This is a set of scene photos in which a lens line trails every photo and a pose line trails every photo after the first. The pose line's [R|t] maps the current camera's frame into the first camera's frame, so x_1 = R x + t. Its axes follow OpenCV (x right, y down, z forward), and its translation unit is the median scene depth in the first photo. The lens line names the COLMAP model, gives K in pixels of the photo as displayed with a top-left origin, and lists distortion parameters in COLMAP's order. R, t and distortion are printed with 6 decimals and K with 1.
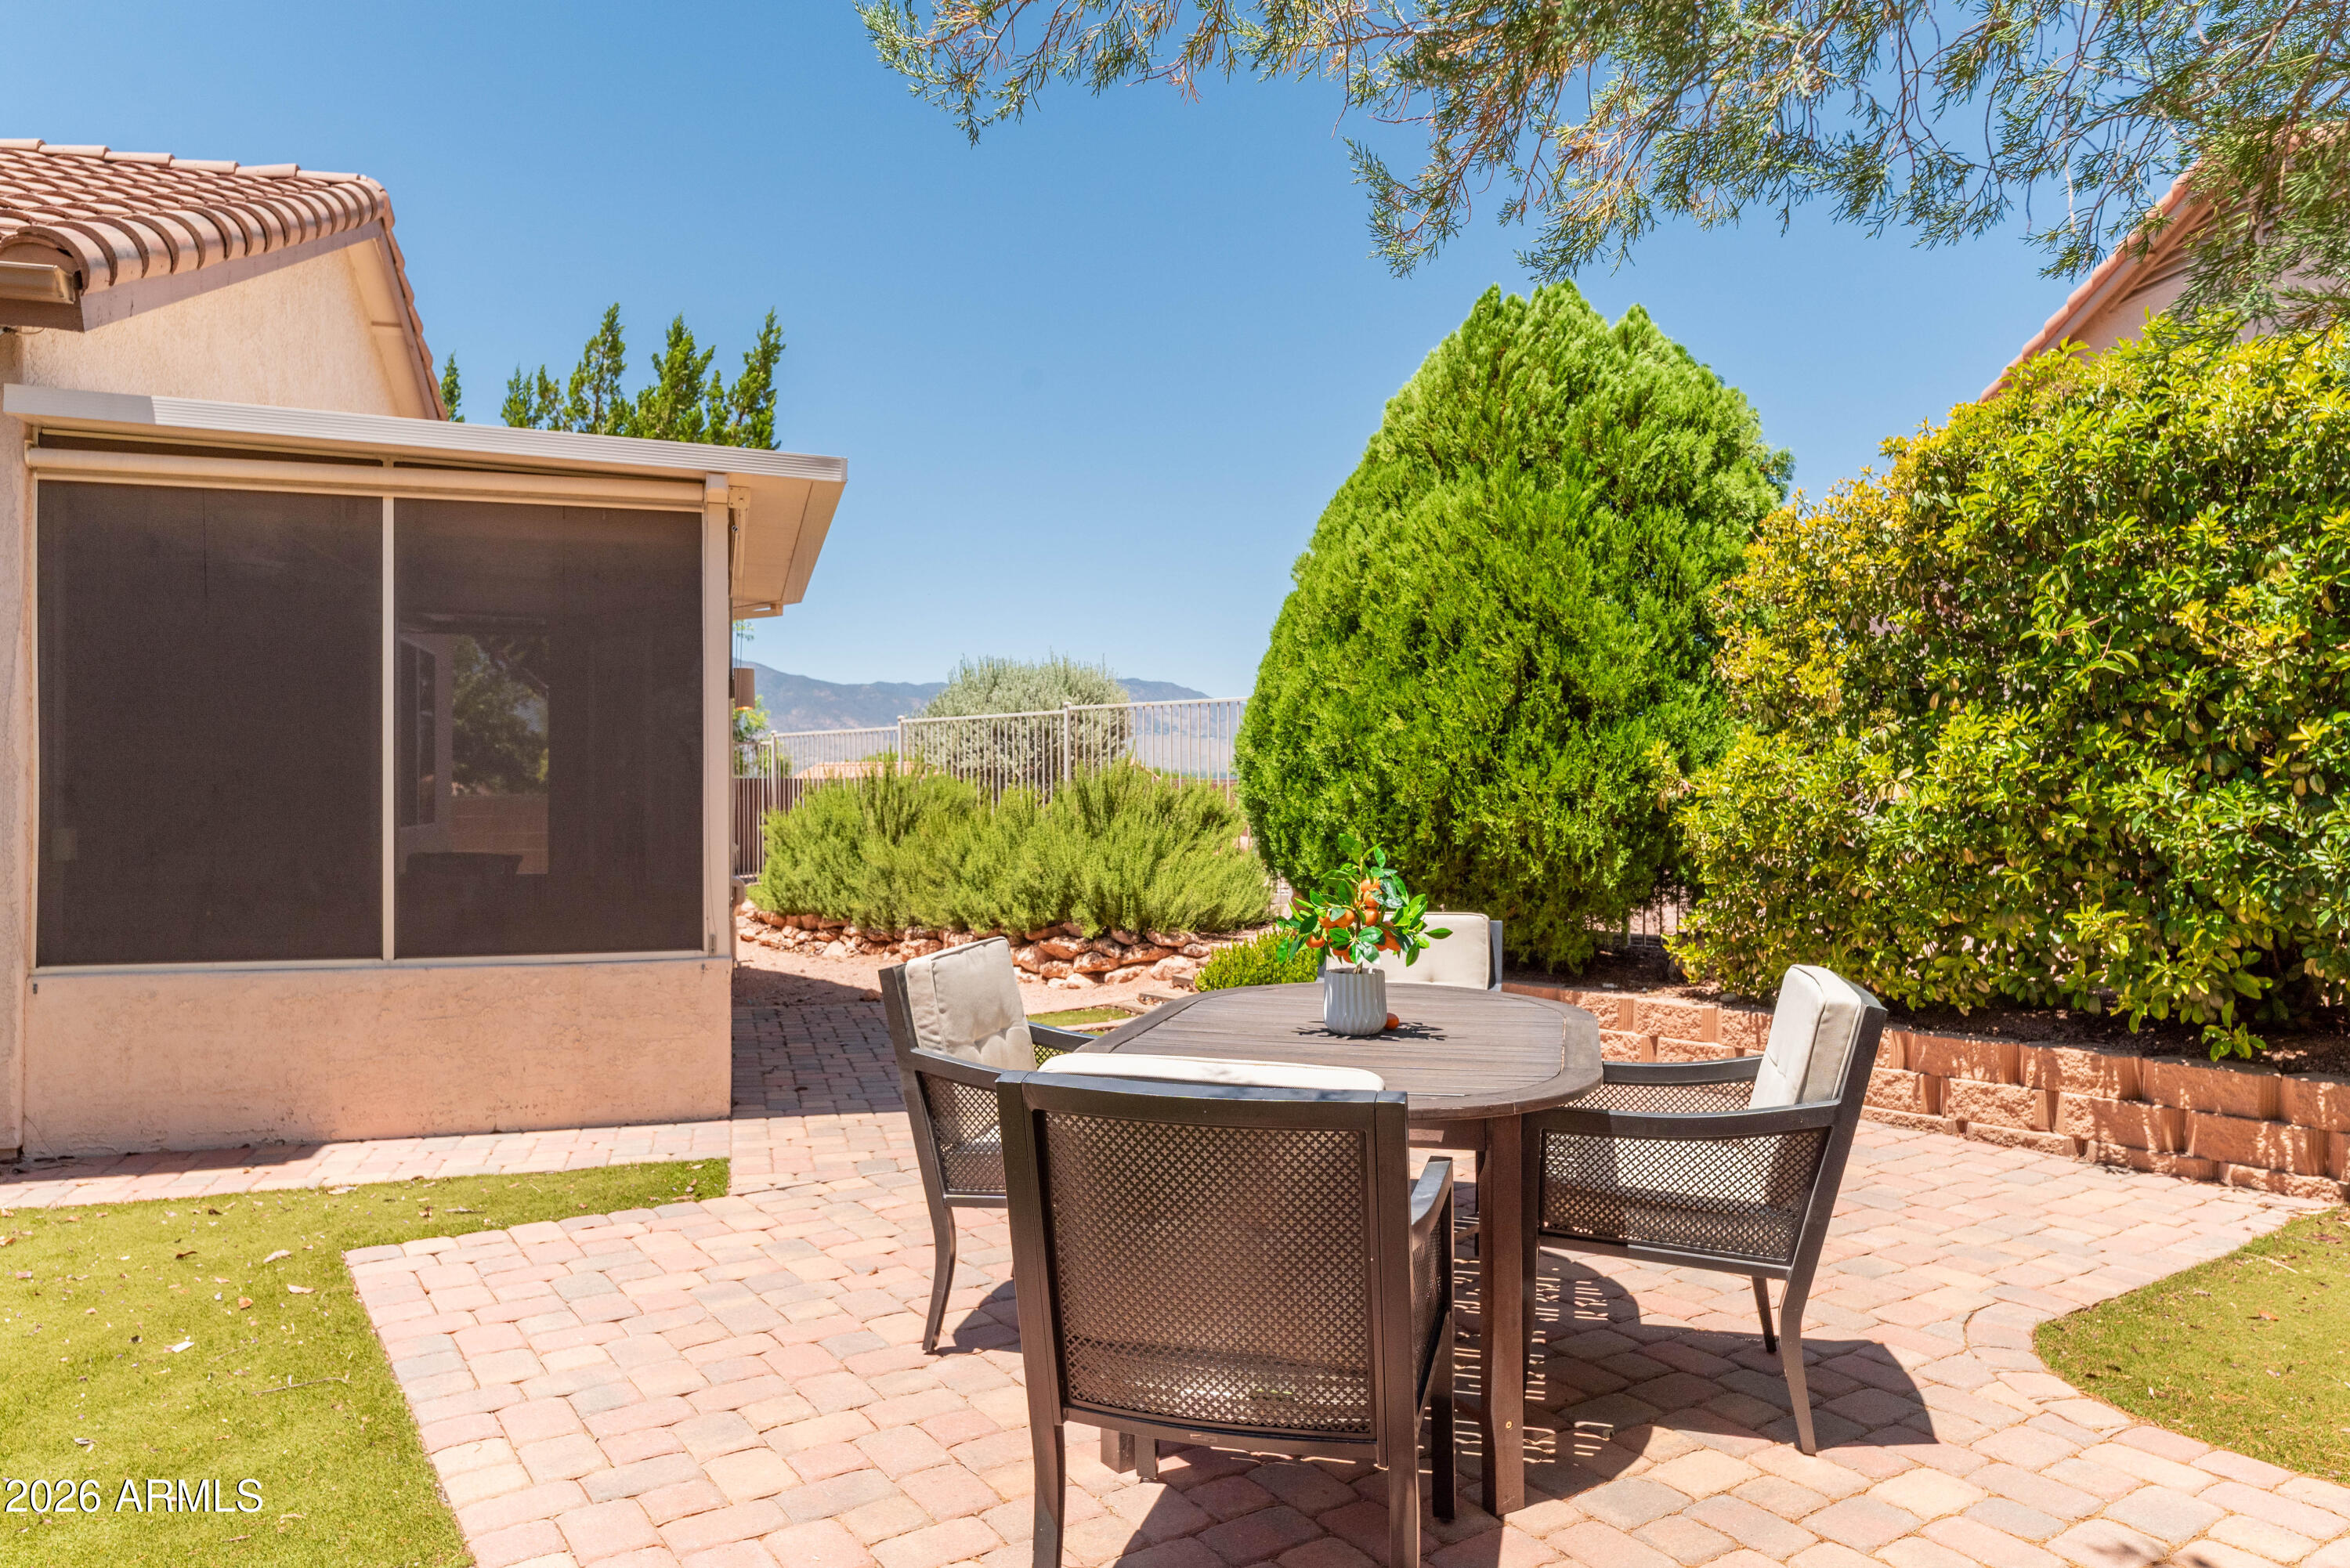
lens RADIAL K [[1528.9, 0, 1171.1], [0, 1528.9, 788.3], [0, 0, 1]] dist [-0.003440, 0.000673]
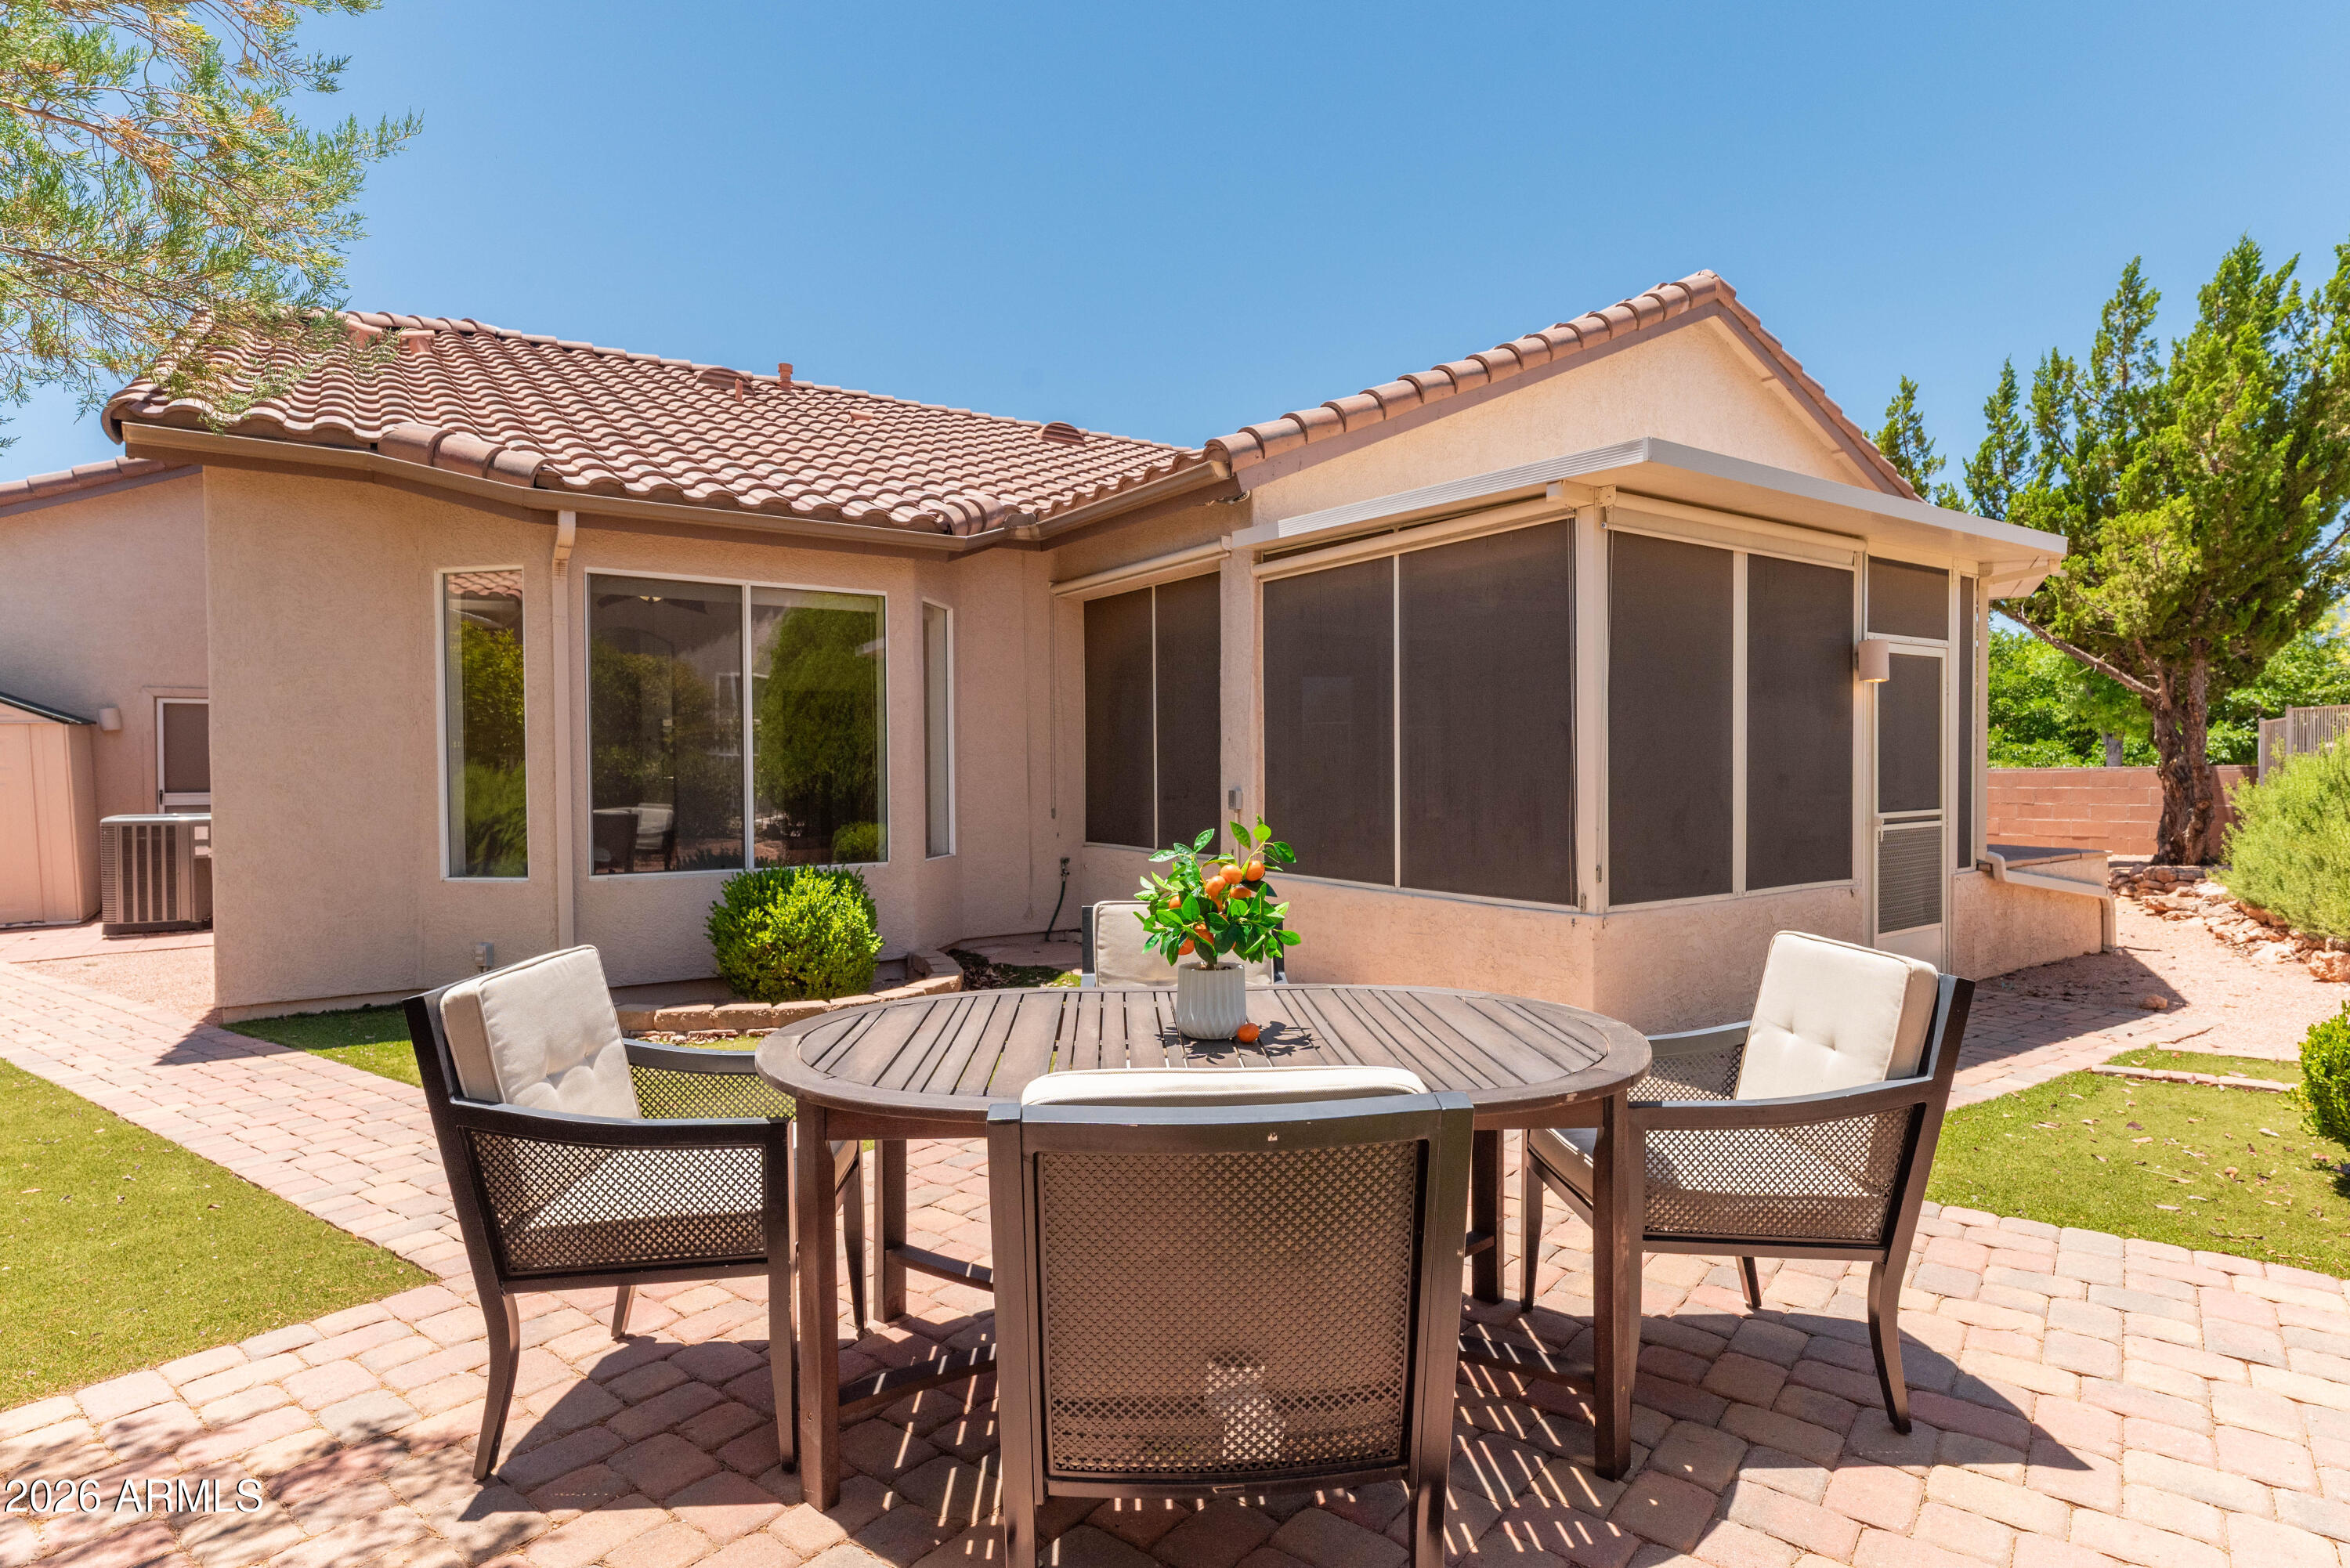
lens RADIAL K [[1221.7, 0, 1172.7], [0, 1221.7, 786.5], [0, 0, 1]] dist [0.000925, -0.000352]
pose [[0.306298, 0.015605, -0.951808, 0.467471], [0.005645, 0.999818, 0.018209, -0.001394], [0.951919, -0.010950, 0.306154, 0.444050]]
